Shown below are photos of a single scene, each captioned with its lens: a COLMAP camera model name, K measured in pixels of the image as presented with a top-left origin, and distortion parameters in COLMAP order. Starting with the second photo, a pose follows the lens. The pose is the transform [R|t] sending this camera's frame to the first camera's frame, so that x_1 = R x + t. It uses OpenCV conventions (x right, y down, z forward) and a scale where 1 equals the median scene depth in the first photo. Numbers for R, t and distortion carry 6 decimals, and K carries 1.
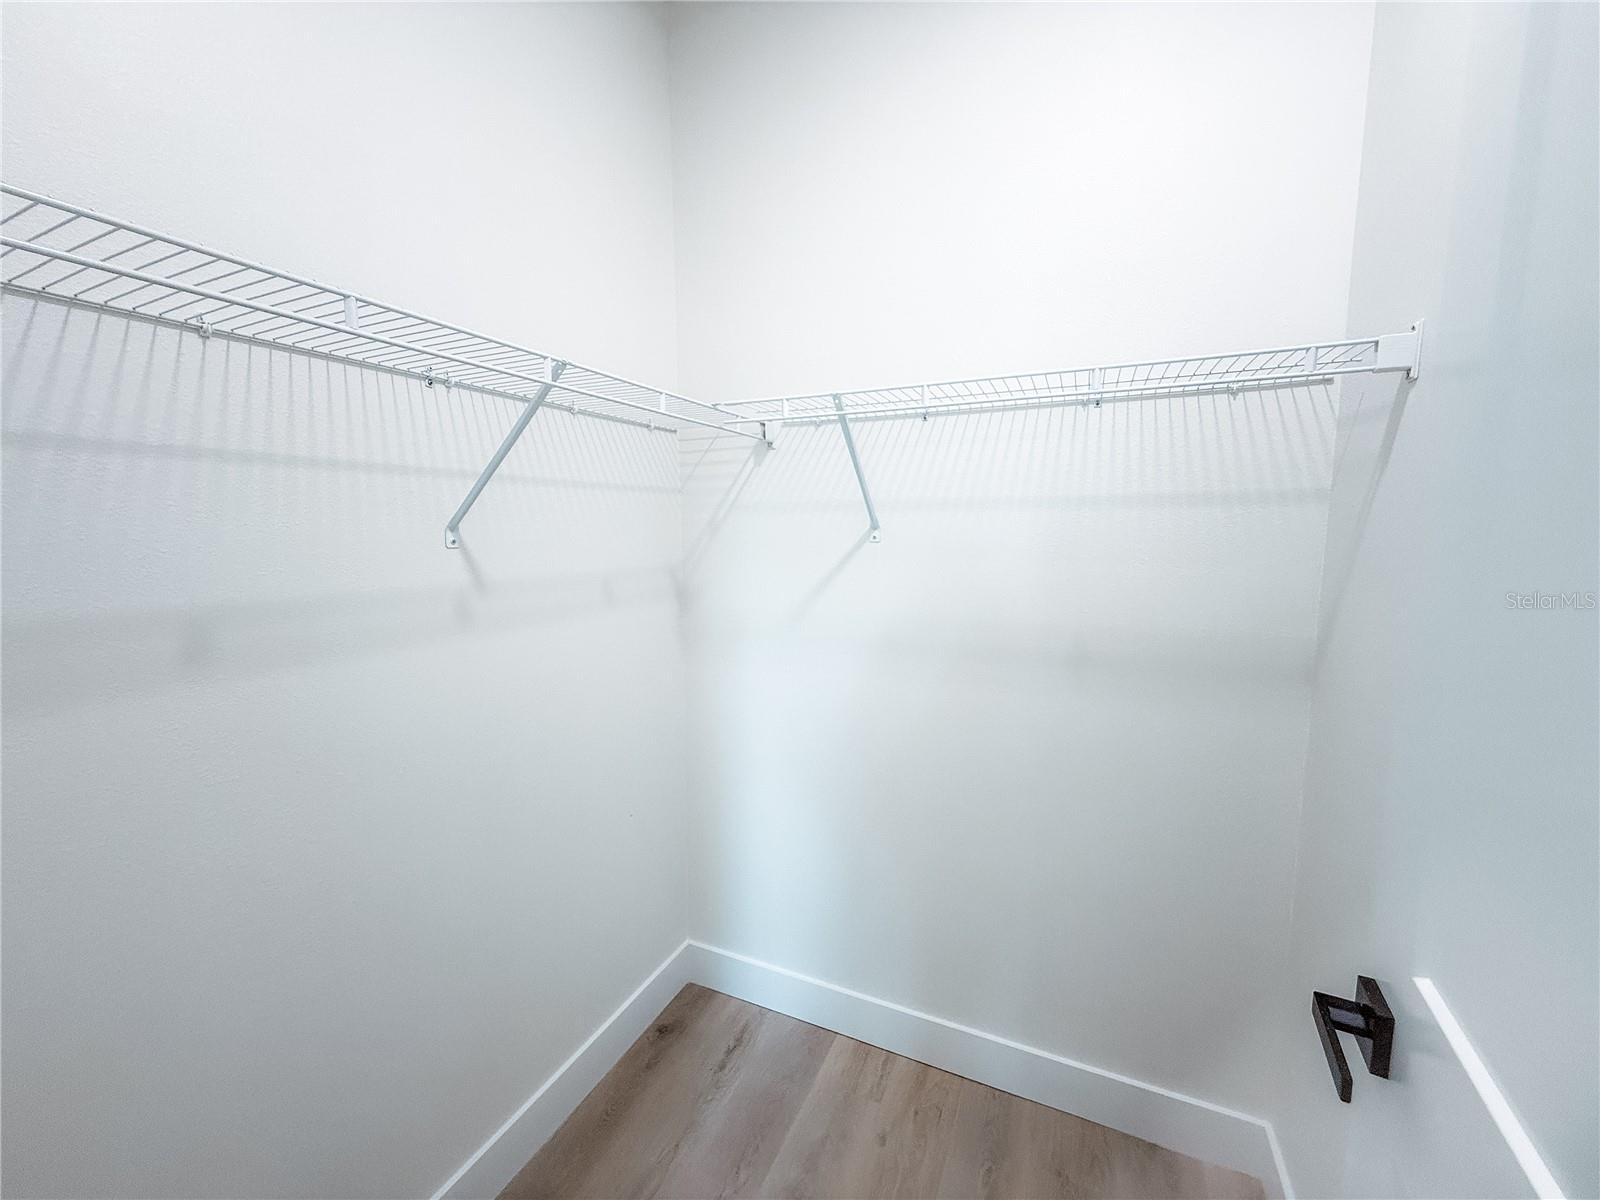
lens RADIAL K [[644.1, 0, 797.4], [0, 644.1, 601.0], [0, 0, 1]] dist [-0.000505, -0.000059]
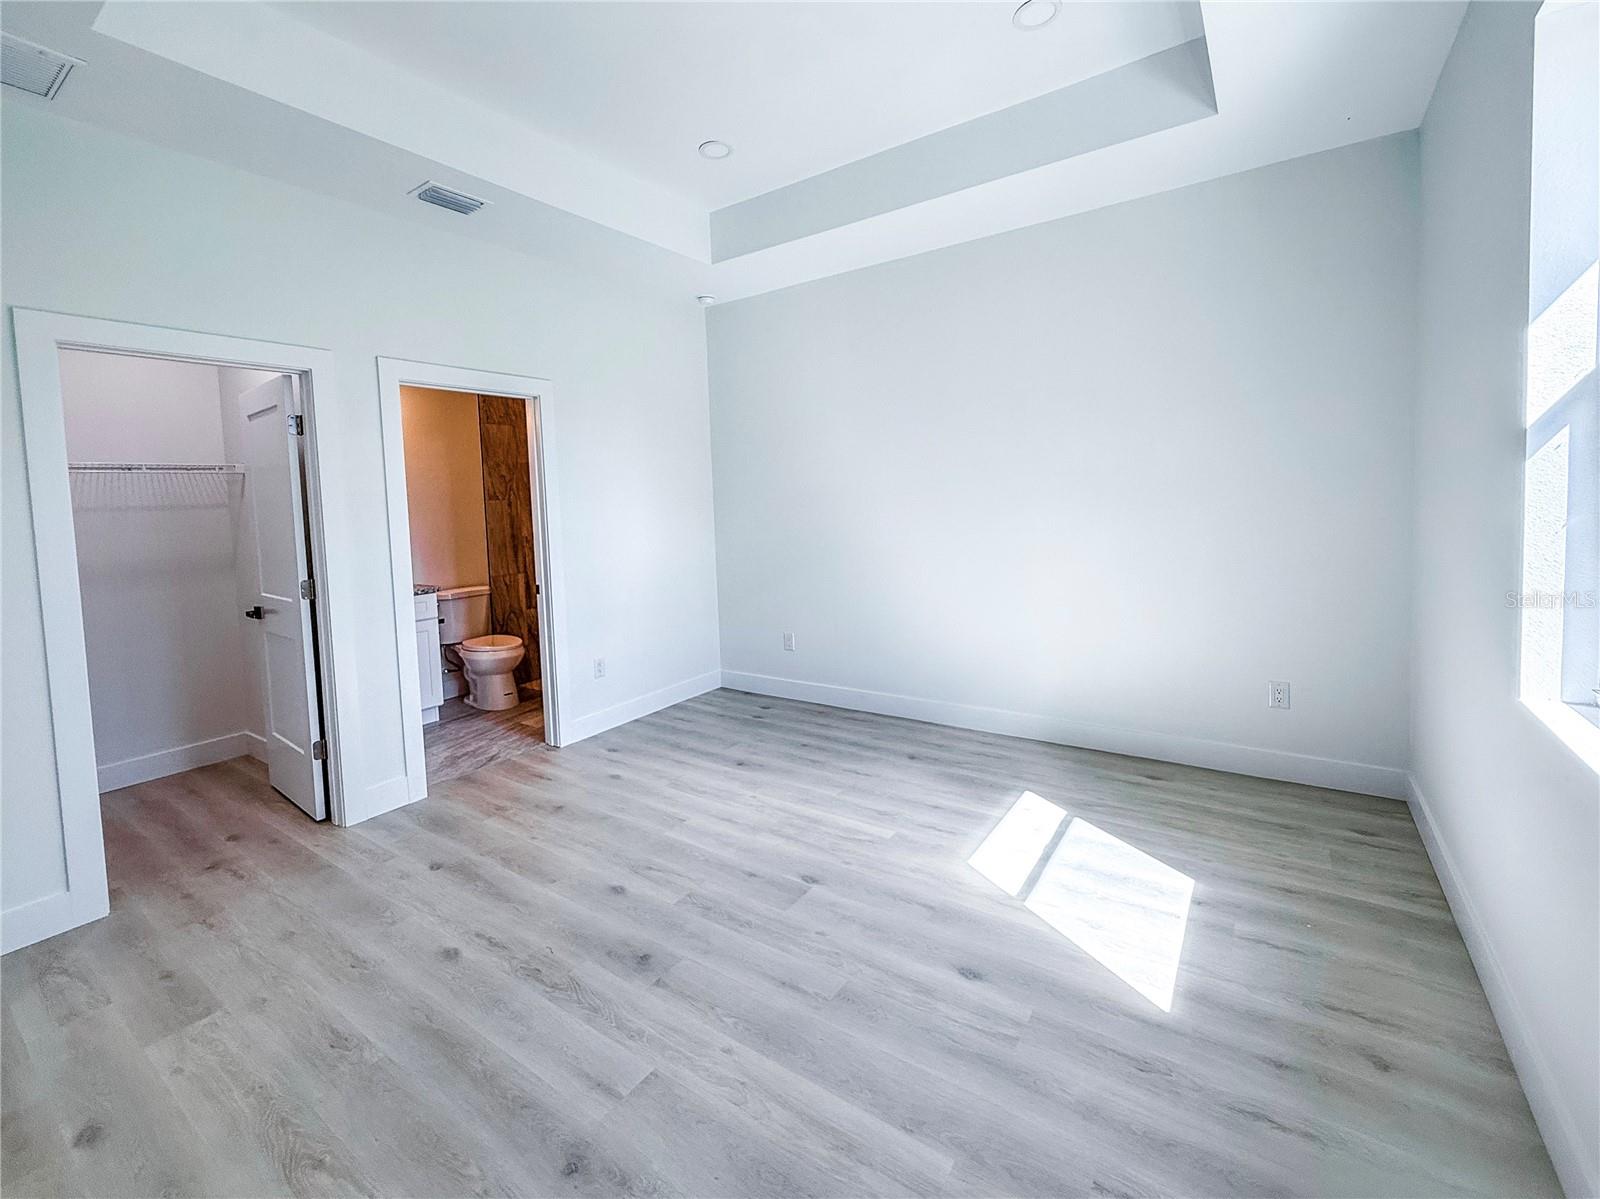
lens RADIAL K [[644.1, 0, 800.2], [0, 644.1, 595.4], [0, 0, 1]] dist [-0.000505, -0.000059]
pose [[0.141089, -0.122298, 0.982414, -1.905835], [0.119711, 0.987166, 0.105697, 0.268255], [-0.982732, 0.102693, 0.153919, -2.165055]]
